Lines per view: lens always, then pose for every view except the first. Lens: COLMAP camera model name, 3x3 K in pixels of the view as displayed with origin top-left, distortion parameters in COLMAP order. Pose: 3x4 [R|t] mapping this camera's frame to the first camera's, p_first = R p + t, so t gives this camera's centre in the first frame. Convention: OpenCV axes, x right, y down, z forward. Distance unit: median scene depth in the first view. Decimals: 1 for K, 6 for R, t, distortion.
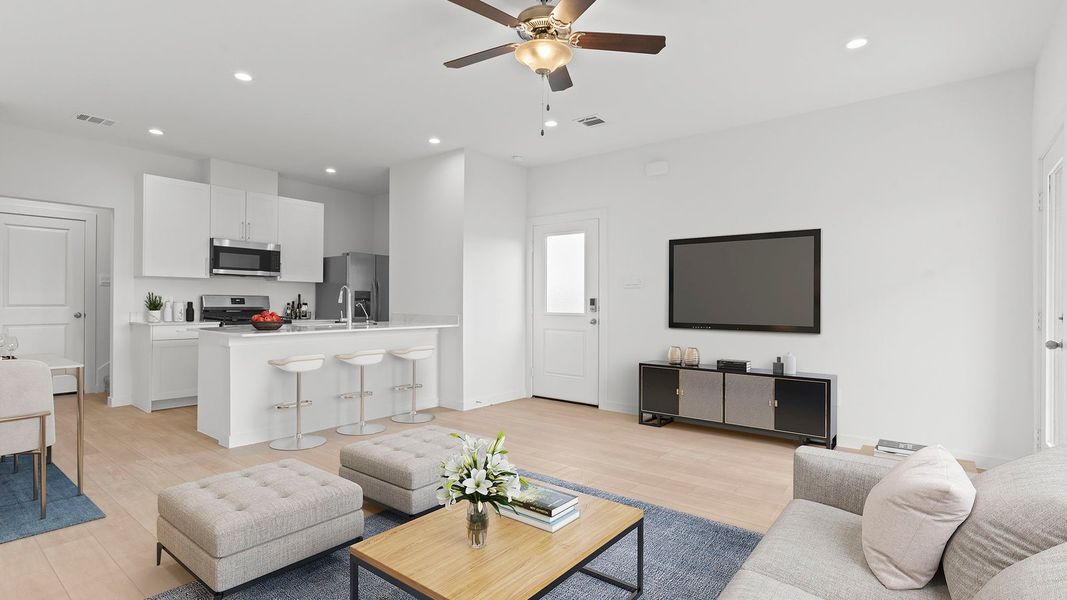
lens RADIAL K [[511.6, 0, 527.6], [0, 511.6, 297.4], [0, 0, 1]] dist [0.002326, 0.000425]
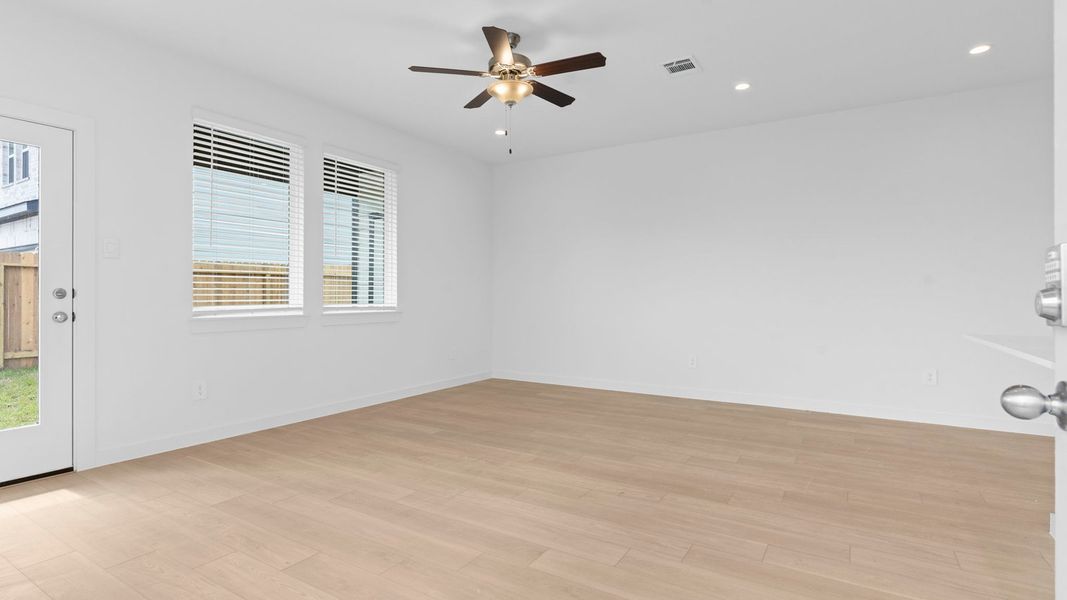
lens RADIAL K [[532.3, 0, 533.5], [0, 532.3, 300.0], [0, 0, 1]] dist [0.001351, 0.000097]
pose [[-0.991415, -0.006166, -0.130604, 0.066531], [-0.006516, 0.999976, 0.002252, 0.020204], [0.130587, 0.003084, -0.991432, 1.097669]]
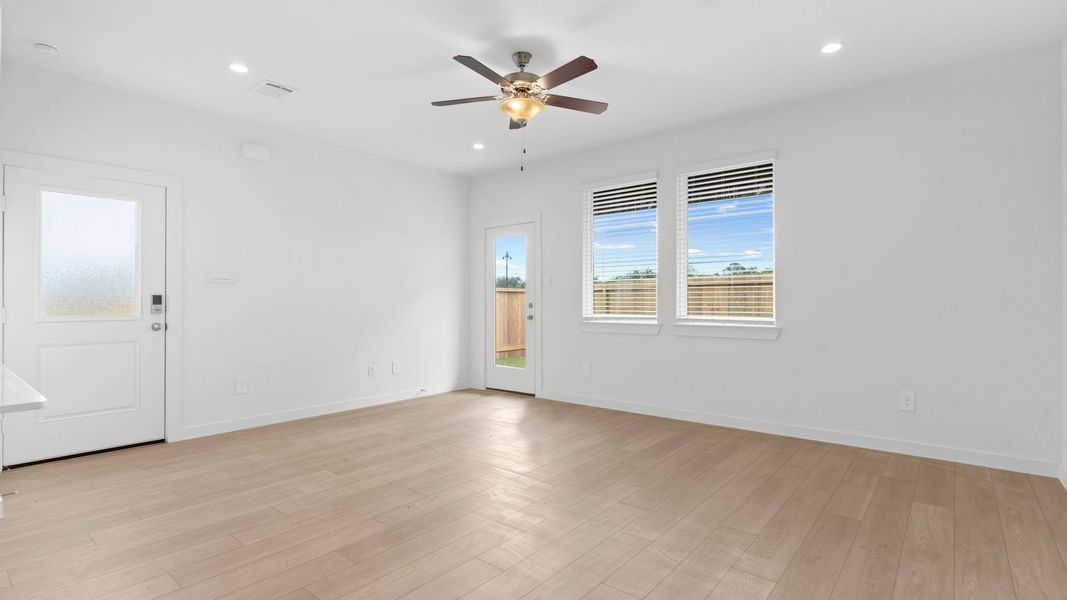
lens RADIAL K [[511.6, 0, 527.6], [0, 511.6, 297.4], [0, 0, 1]] dist [0.002326, 0.000425]
pose [[0.013974, 0.002121, 0.999900, -0.600765], [-0.007233, 0.999972, -0.002020, 0.003093], [-0.999876, -0.007204, 0.013989, 0.463894]]
